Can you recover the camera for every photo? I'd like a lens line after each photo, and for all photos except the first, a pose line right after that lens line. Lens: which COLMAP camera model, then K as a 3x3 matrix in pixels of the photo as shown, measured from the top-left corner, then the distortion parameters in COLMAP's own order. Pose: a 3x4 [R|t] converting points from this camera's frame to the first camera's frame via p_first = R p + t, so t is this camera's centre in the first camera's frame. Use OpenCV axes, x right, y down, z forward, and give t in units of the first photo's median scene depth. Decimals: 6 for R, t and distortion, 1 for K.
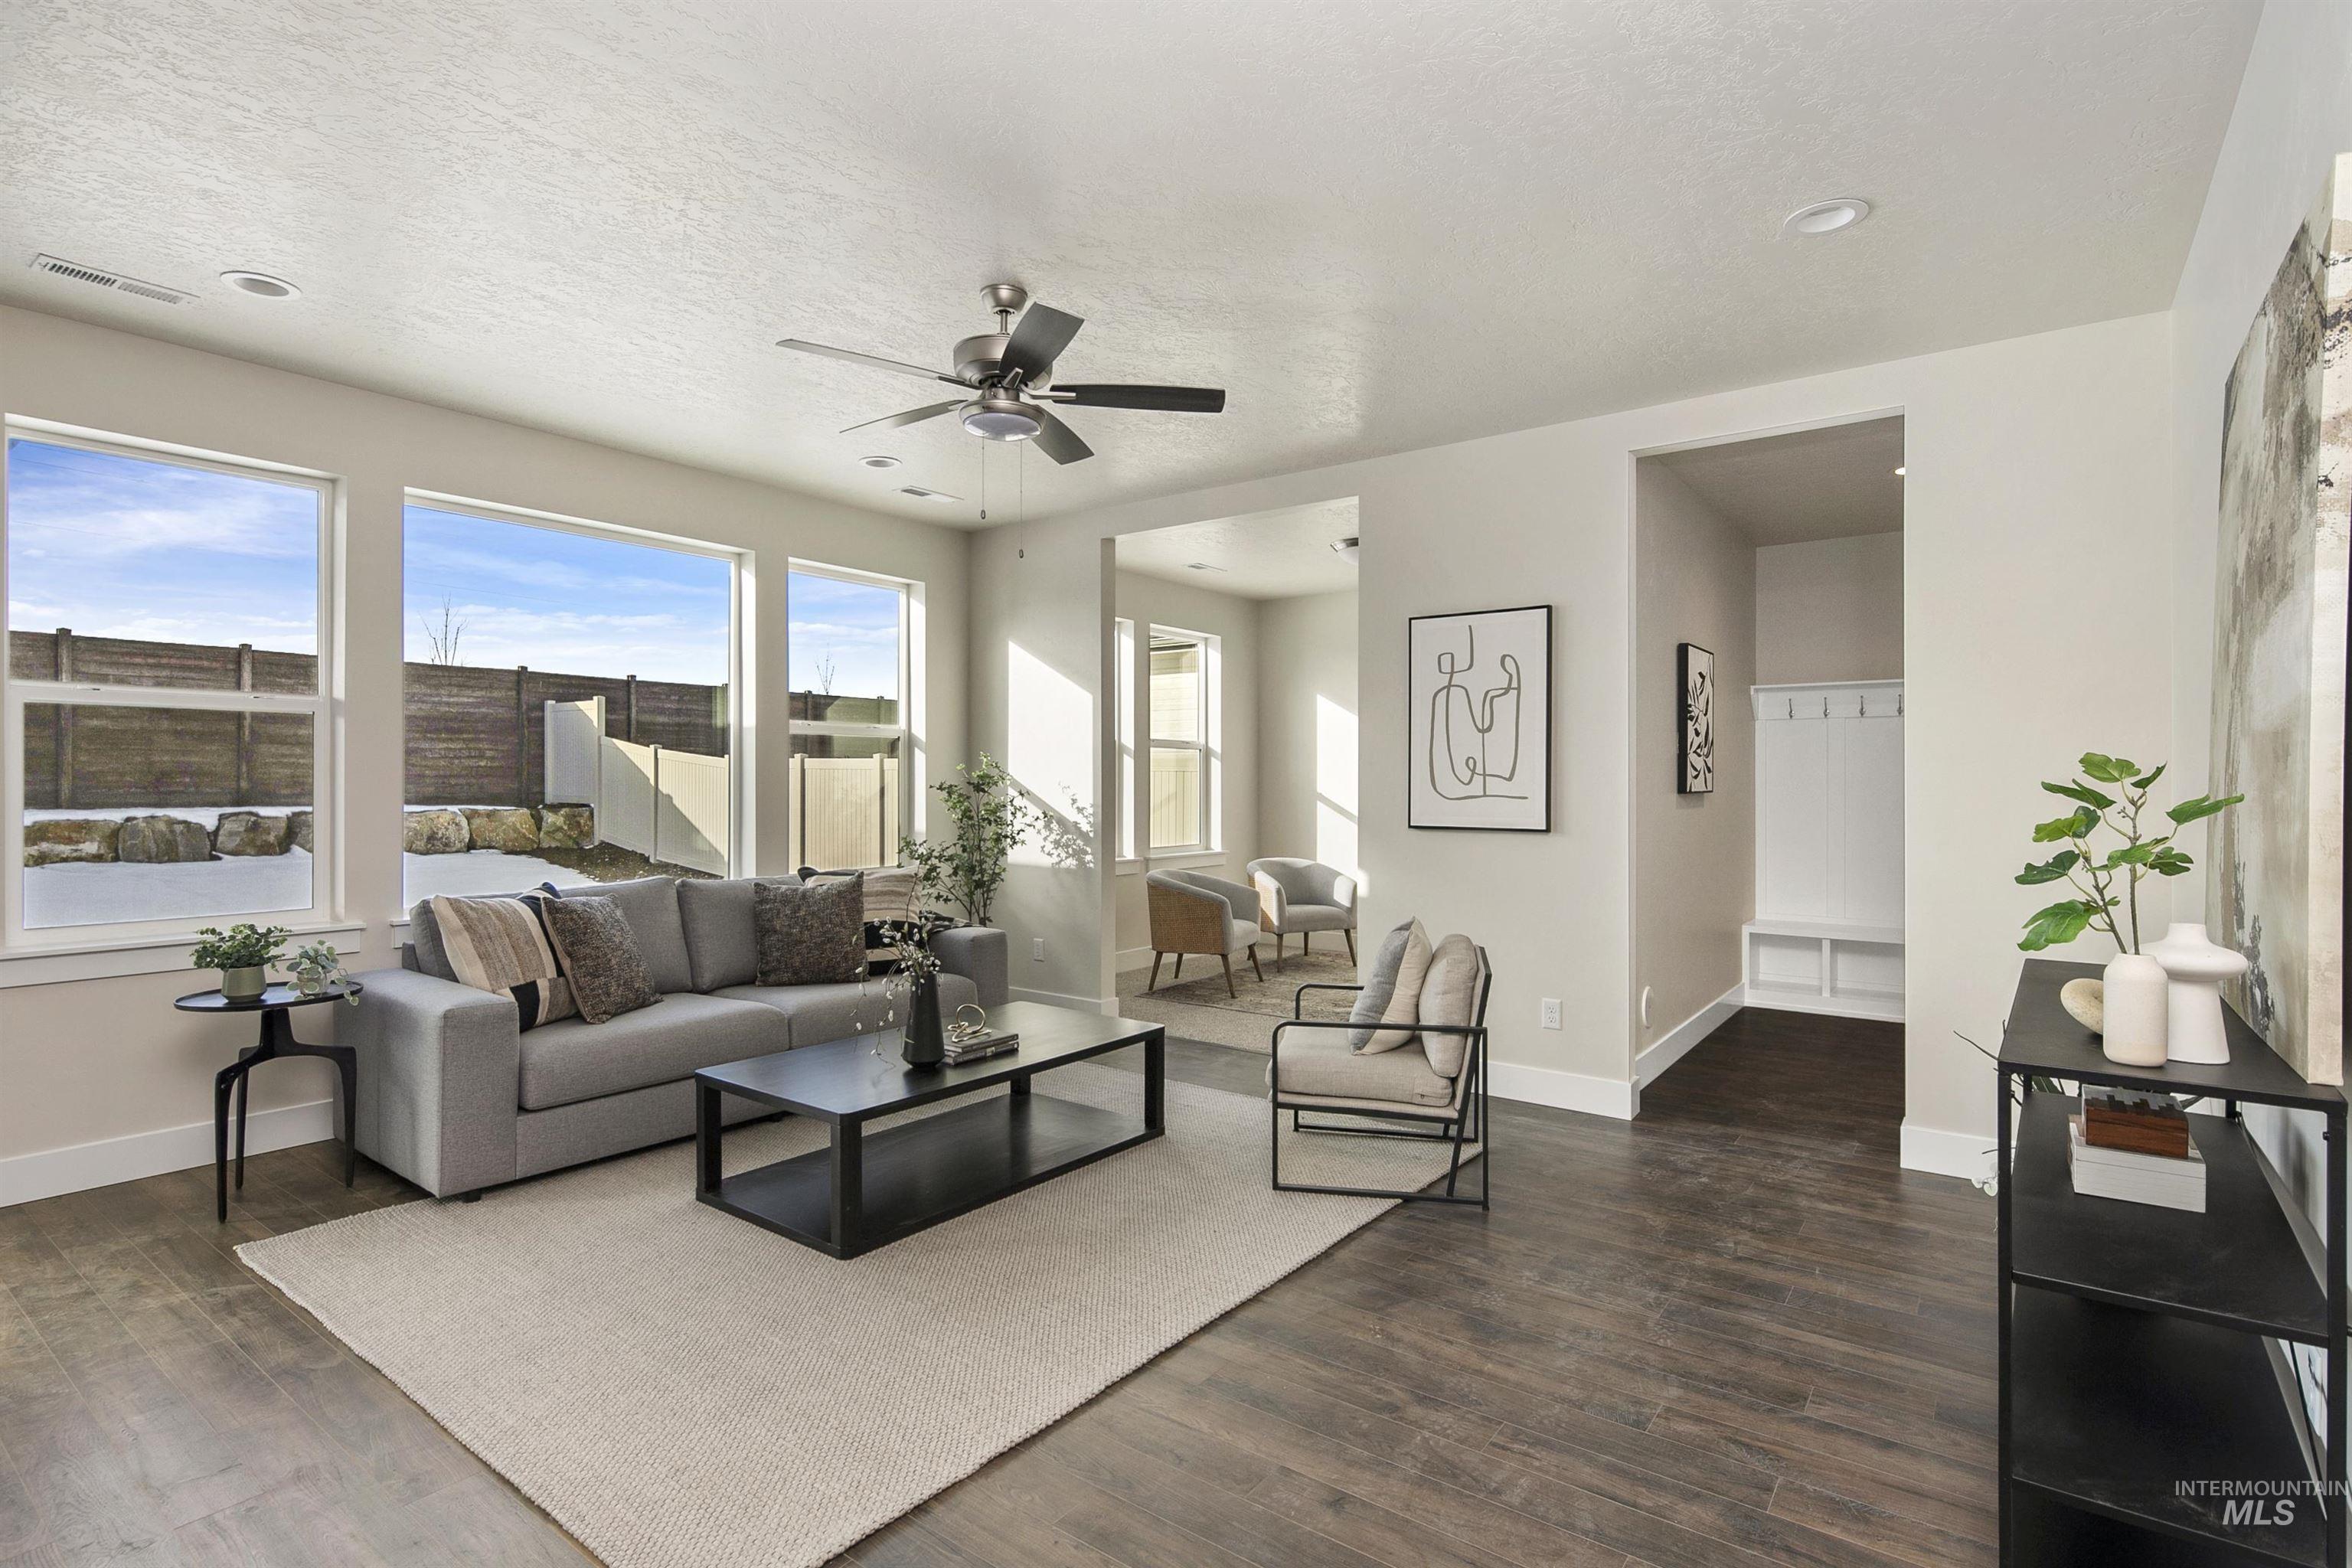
lens RADIAL K [[1150.1, 0, 1171.1], [0, 1150.1, 779.8], [0, 0, 1]] dist [0.005100, 0.000663]
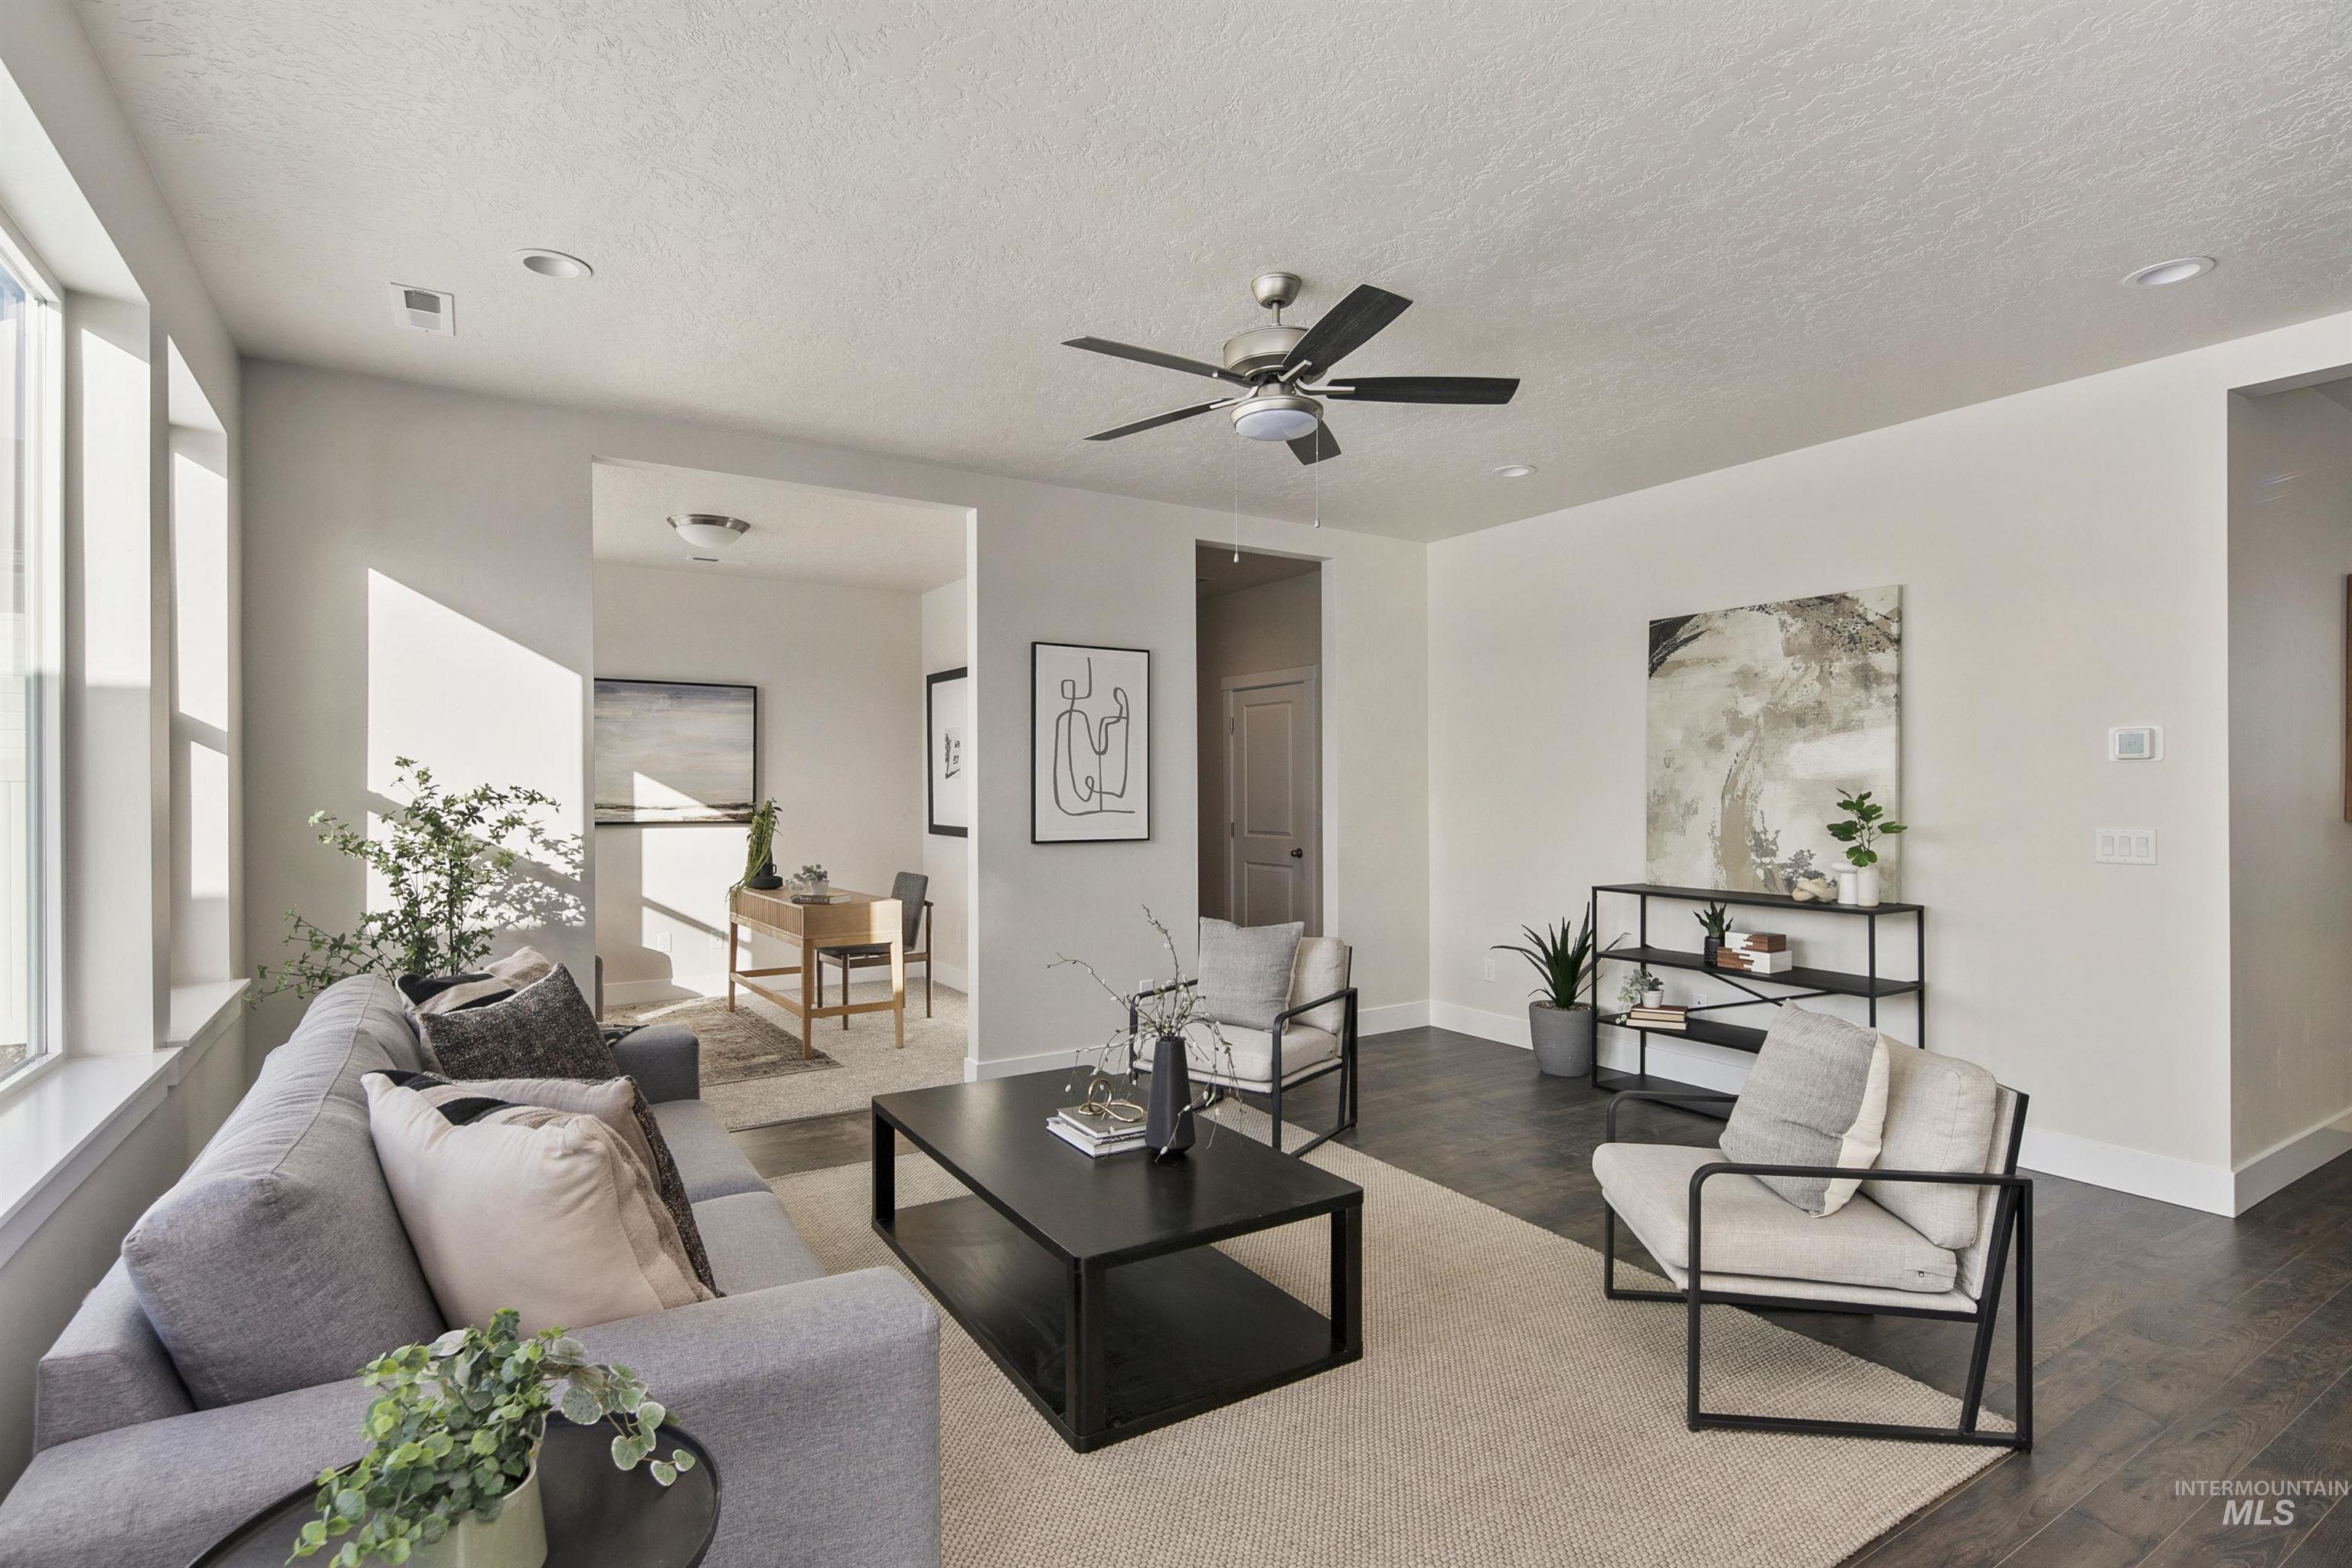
lens RADIAL K [[1150.1, 0, 1168.2], [0, 1150.1, 794.7], [0, 0, 1]] dist [0.005100, 0.000663]
pose [[0.354870, -0.007643, 0.934885, -0.731701], [-0.001284, 0.999962, 0.008663, -0.011635], [-0.934915, -0.004275, 0.354846, 0.525998]]
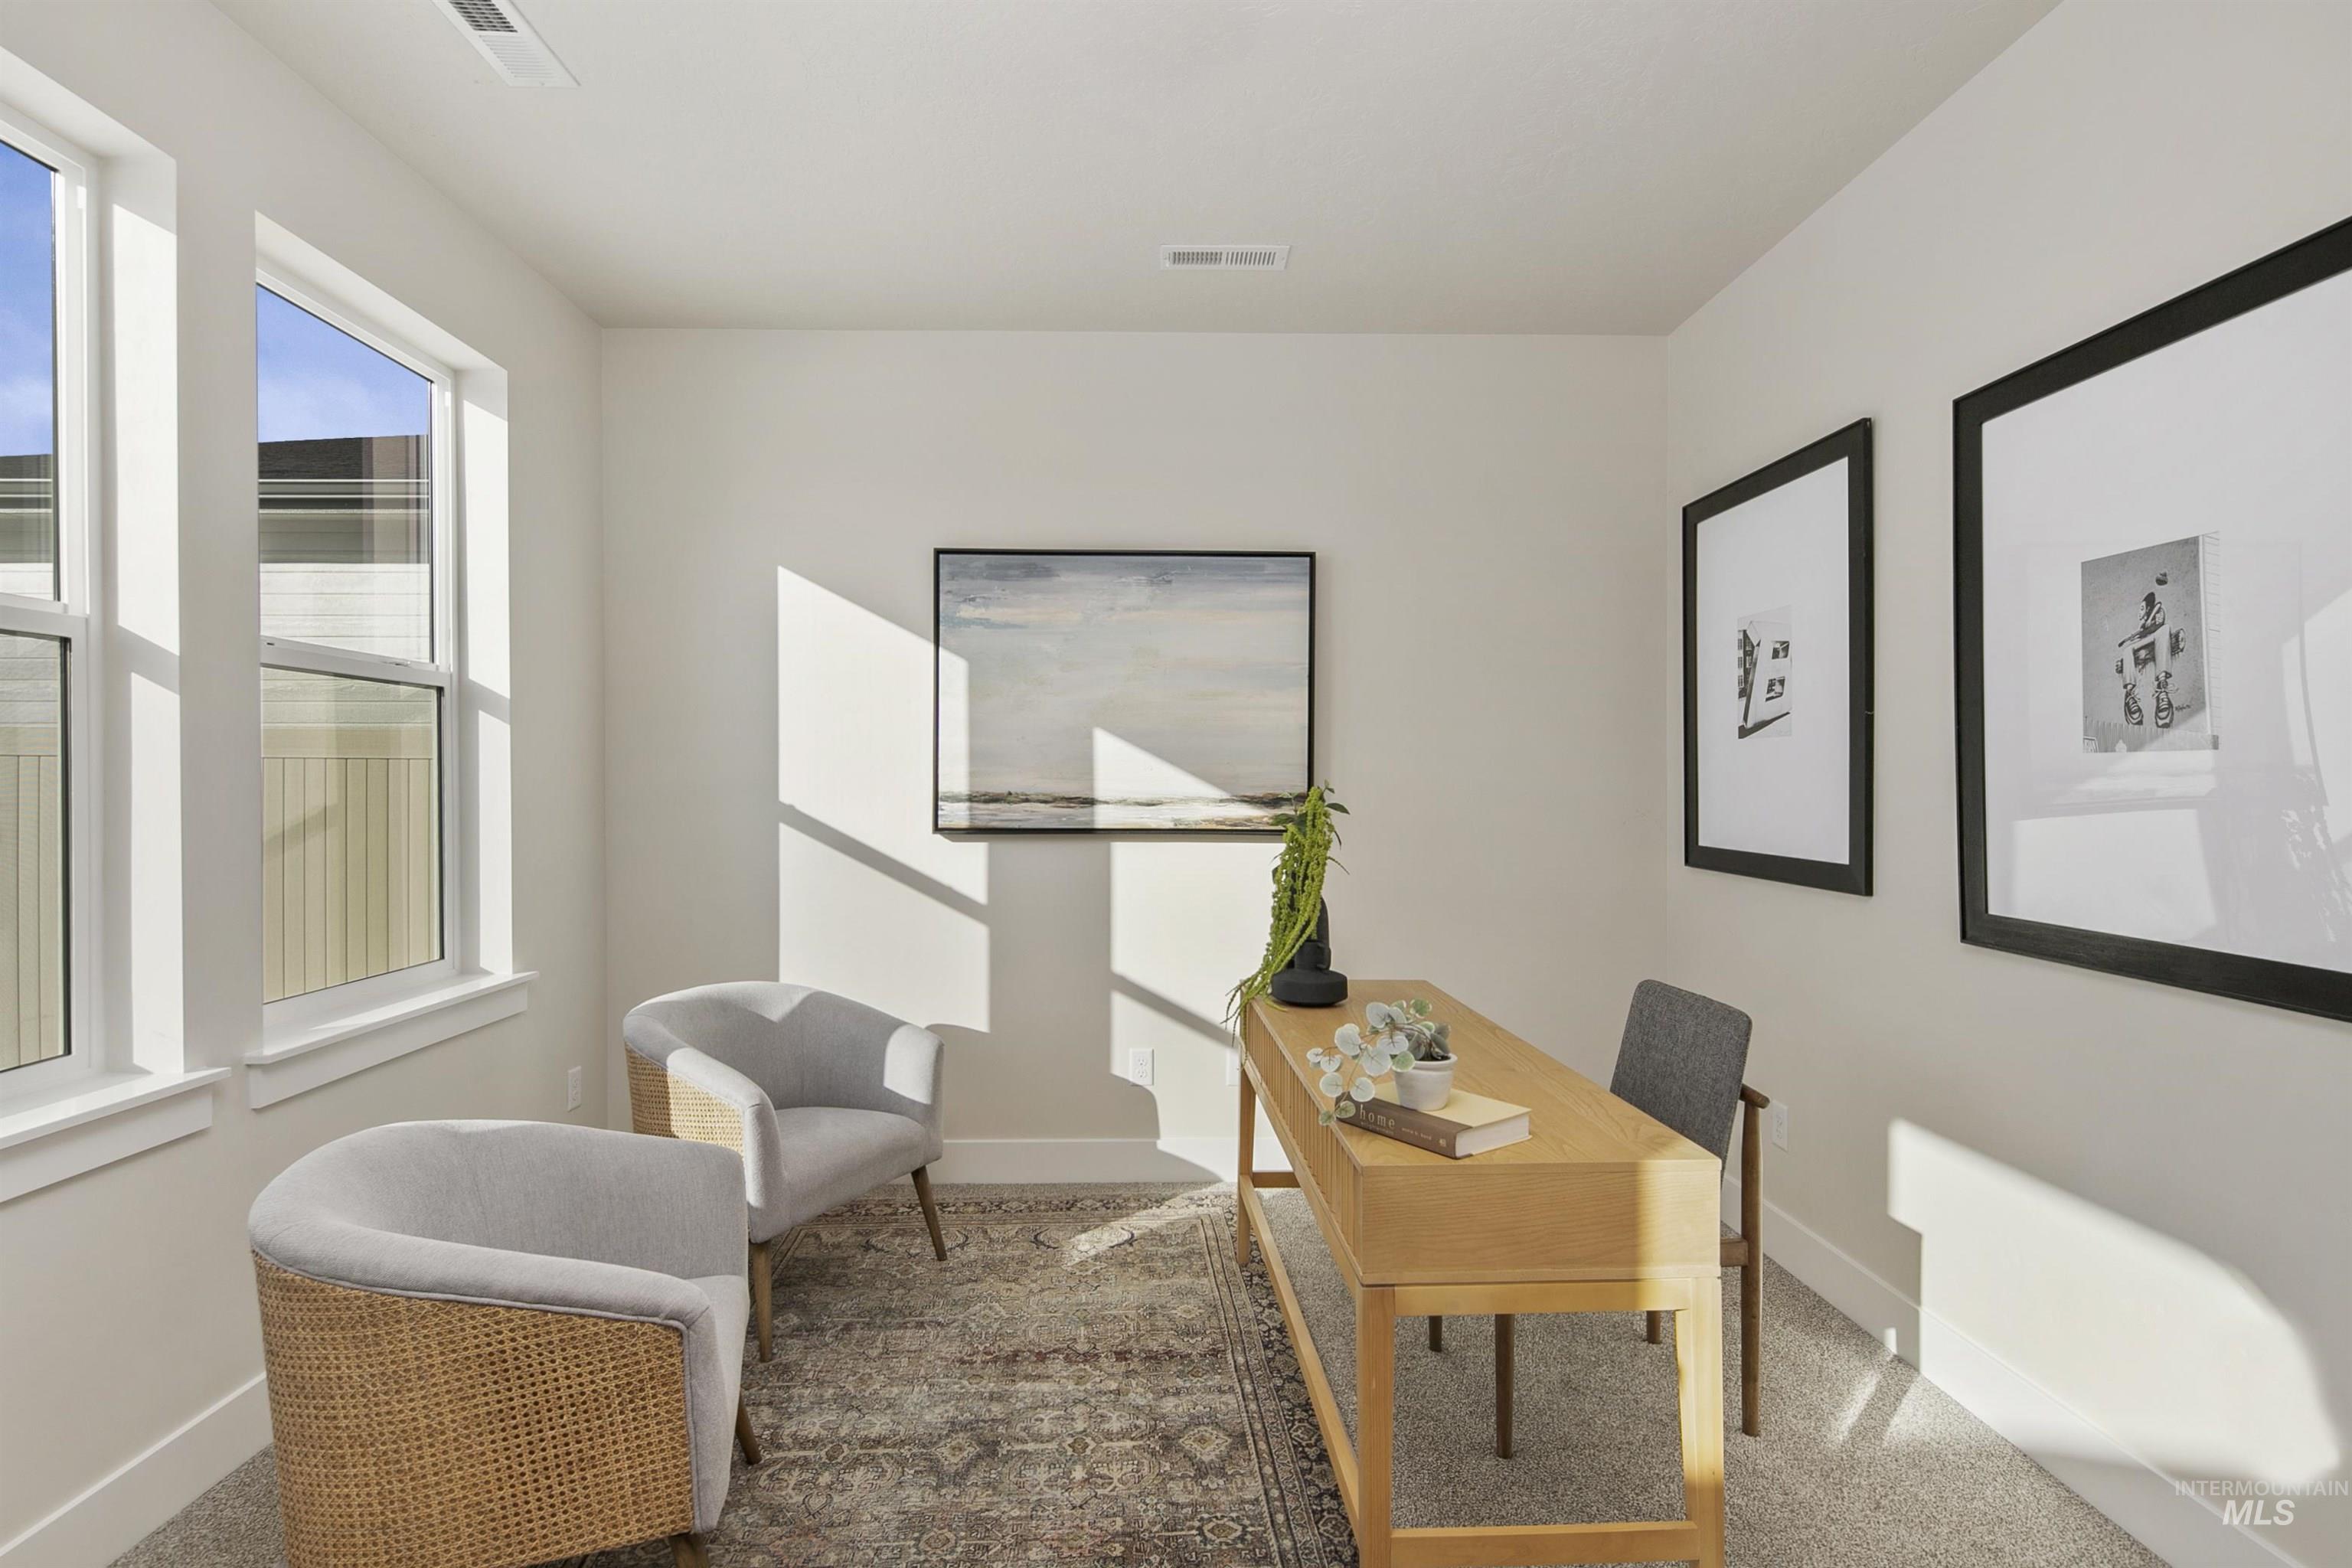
lens RADIAL K [[1150.1, 0, 1196.5], [0, 1150.1, 776.0], [0, 0, 1]] dist [0.005100, 0.000663]
pose [[0.776009, -0.001884, 0.630719, -0.029367], [0.001076, 0.999998, 0.001664, 0.000258], [-0.630721, -0.000613, 0.776009, 1.049727]]
